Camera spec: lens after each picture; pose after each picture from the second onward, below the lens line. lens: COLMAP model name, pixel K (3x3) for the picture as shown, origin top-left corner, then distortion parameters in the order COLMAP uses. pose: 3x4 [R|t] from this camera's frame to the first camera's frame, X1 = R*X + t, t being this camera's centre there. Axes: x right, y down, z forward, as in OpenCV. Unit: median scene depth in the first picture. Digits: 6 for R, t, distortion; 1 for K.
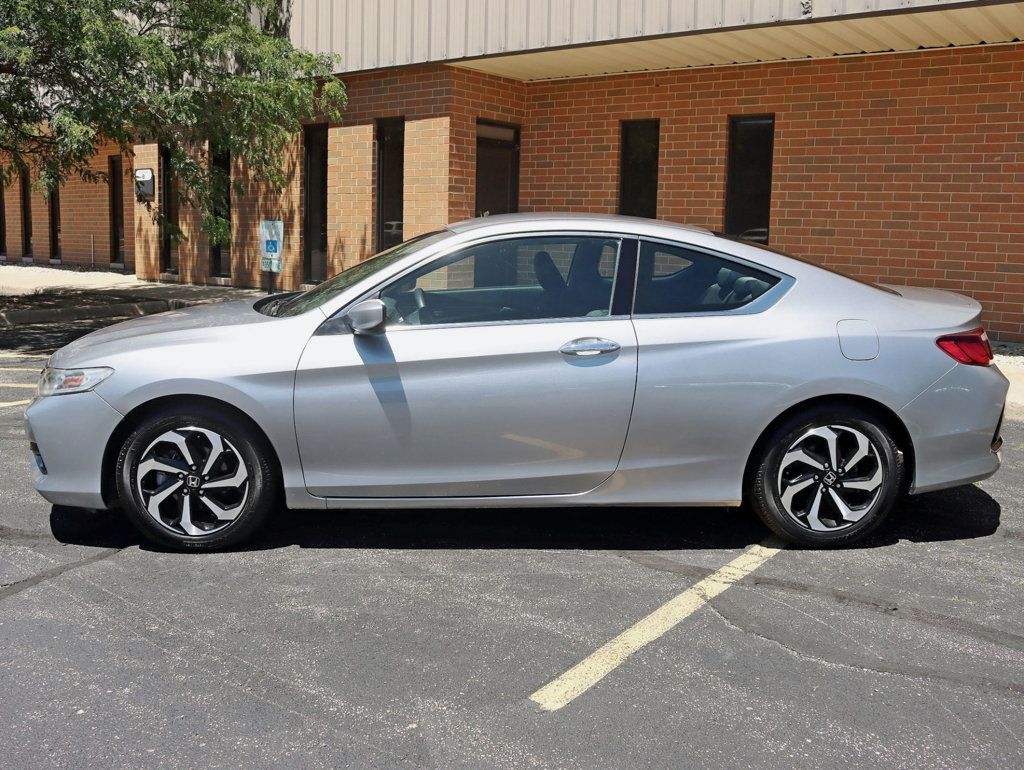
lens RADIAL K [[834.9, 0, 511.6], [0, 834.9, 383.3], [0, 0, 1]] dist [-0.060409, 0.013569]
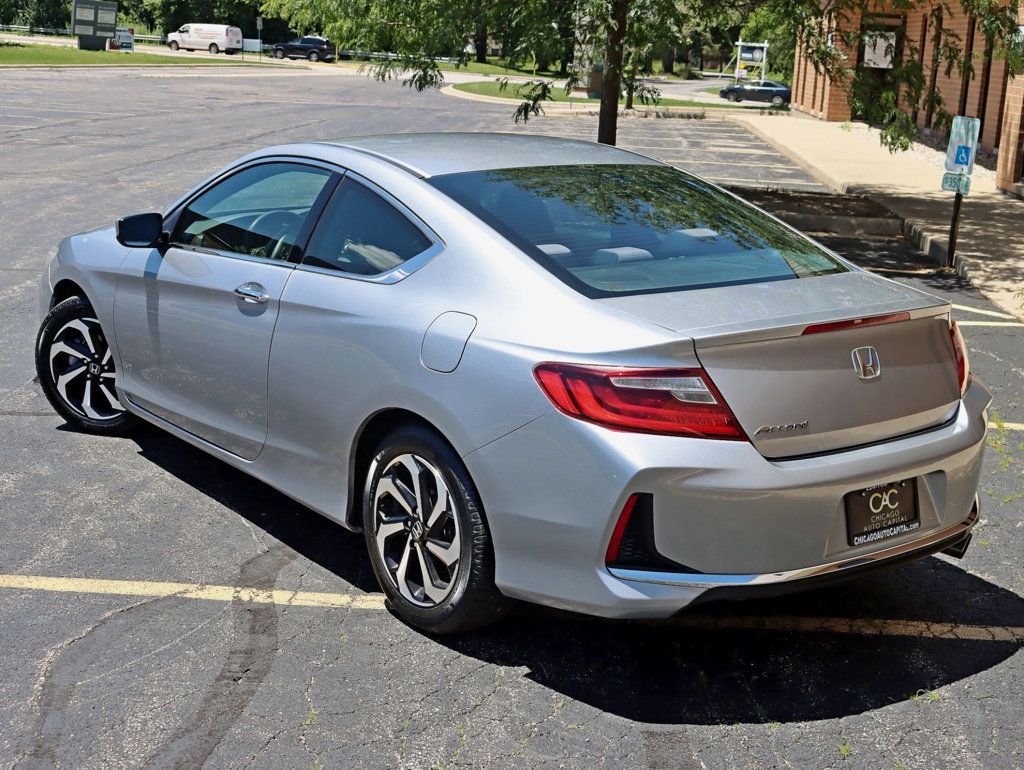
lens RADIAL K [[1365.9, 0, 512.4], [0, 1365.9, 383.7], [0, 0, 1]] dist [-0.047495, 0.000000]
pose [[0.556116, 0.186314, -0.809952, 1.424464], [-0.139458, 0.981650, 0.130058, -0.179192], [0.819321, 0.040627, 0.571894, 0.421179]]
